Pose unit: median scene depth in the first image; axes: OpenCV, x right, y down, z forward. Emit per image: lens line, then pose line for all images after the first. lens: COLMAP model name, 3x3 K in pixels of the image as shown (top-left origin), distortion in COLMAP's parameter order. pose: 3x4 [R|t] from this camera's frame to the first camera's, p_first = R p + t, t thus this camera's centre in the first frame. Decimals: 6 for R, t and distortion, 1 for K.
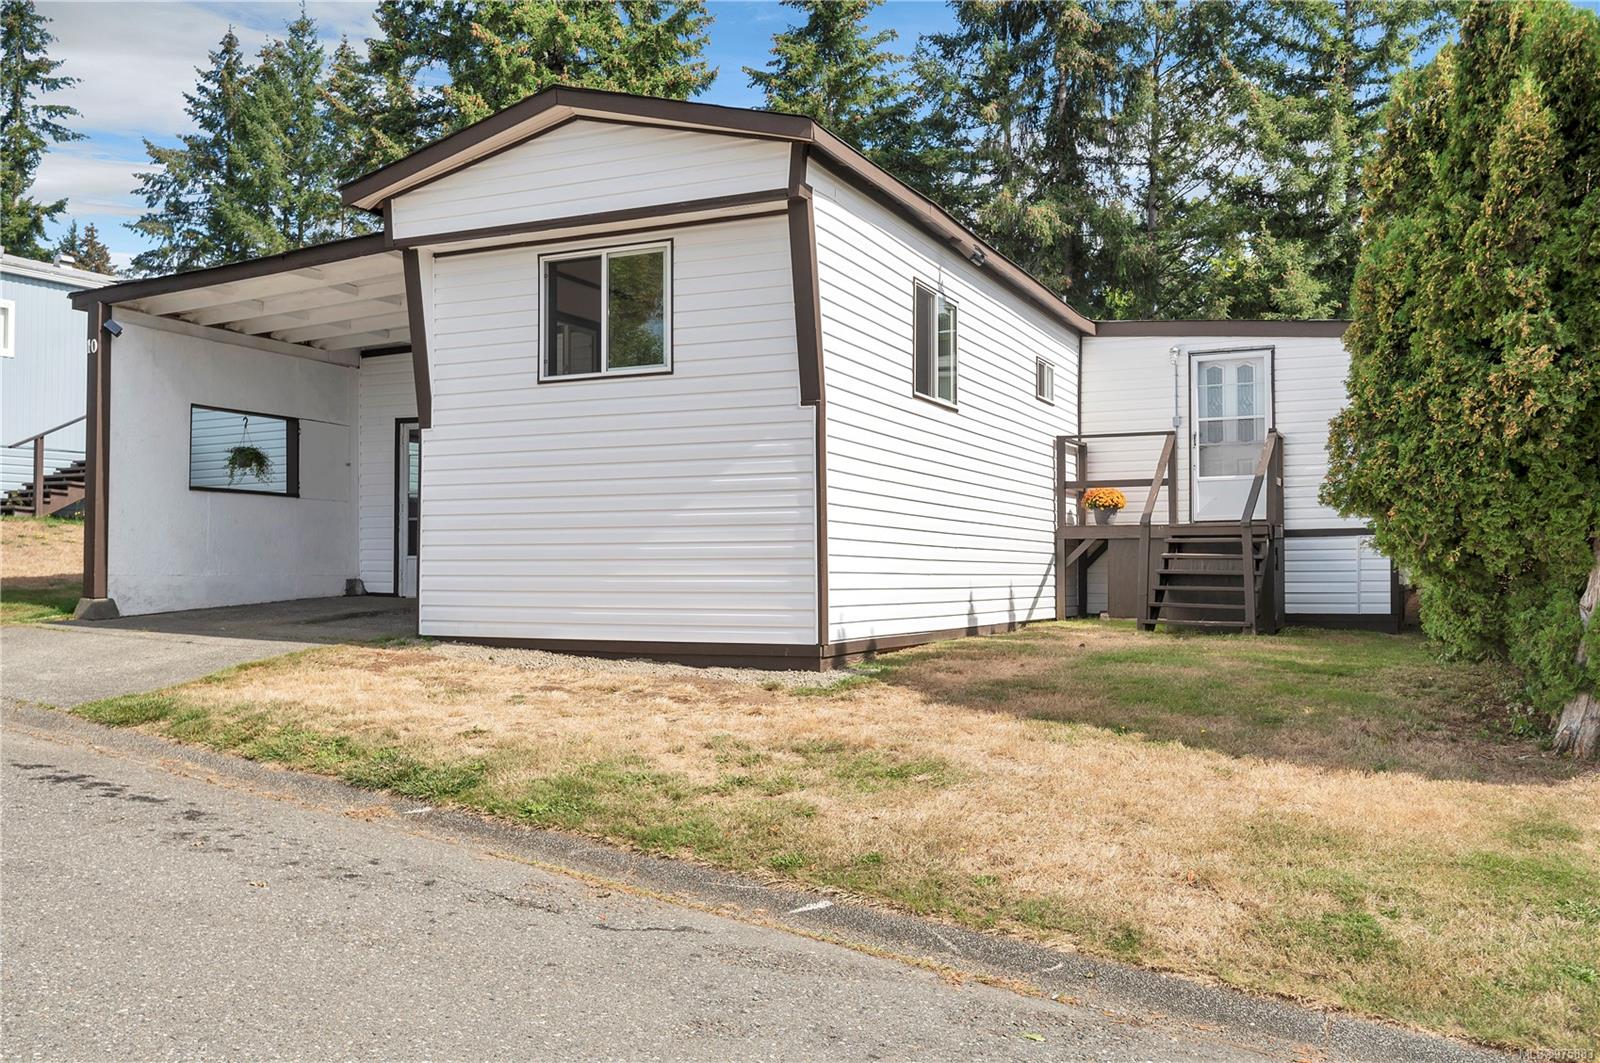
lens RADIAL K [[1379.5, 0, 800.0], [0, 1379.5, 531.5], [0, 0, 1]] dist [-0.000145, -0.002653]
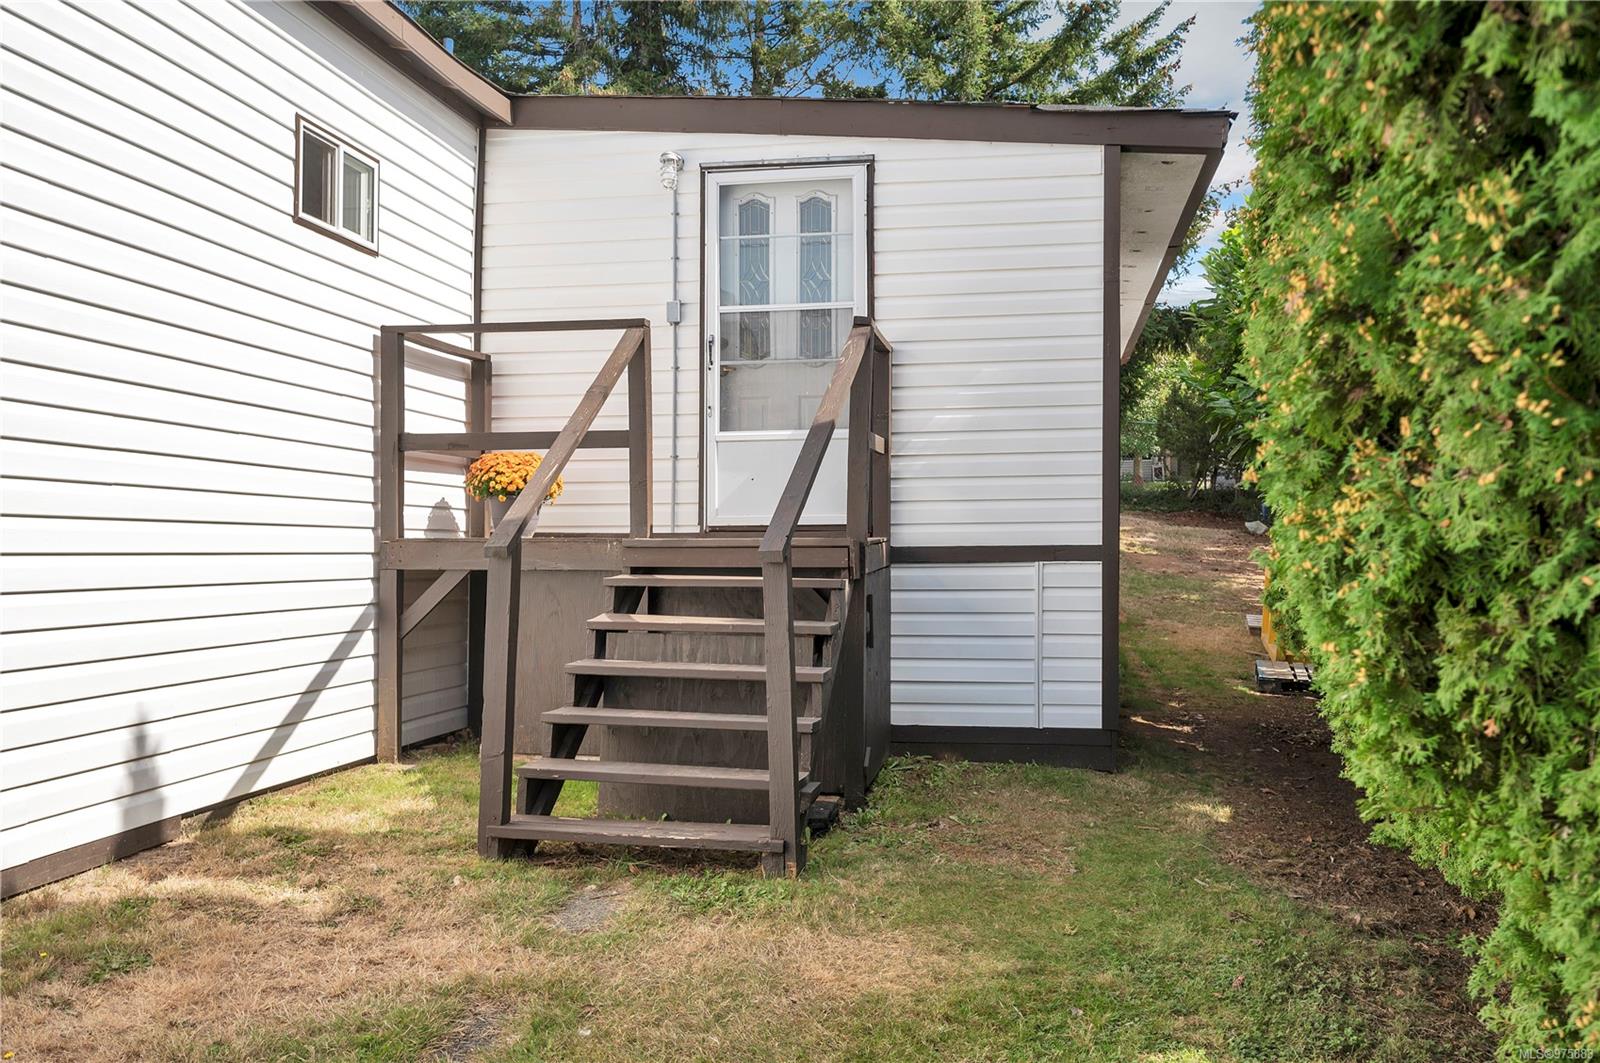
lens RADIAL K [[1379.5, 0, 800.0], [0, 1379.5, 531.5], [0, 0, 1]] dist [-0.000145, -0.002653]
pose [[0.967127, 0.003257, 0.254272, 0.196966], [-0.008217, 0.999796, 0.018446, -0.014716], [-0.254160, -0.019930, 0.966957, 0.540225]]
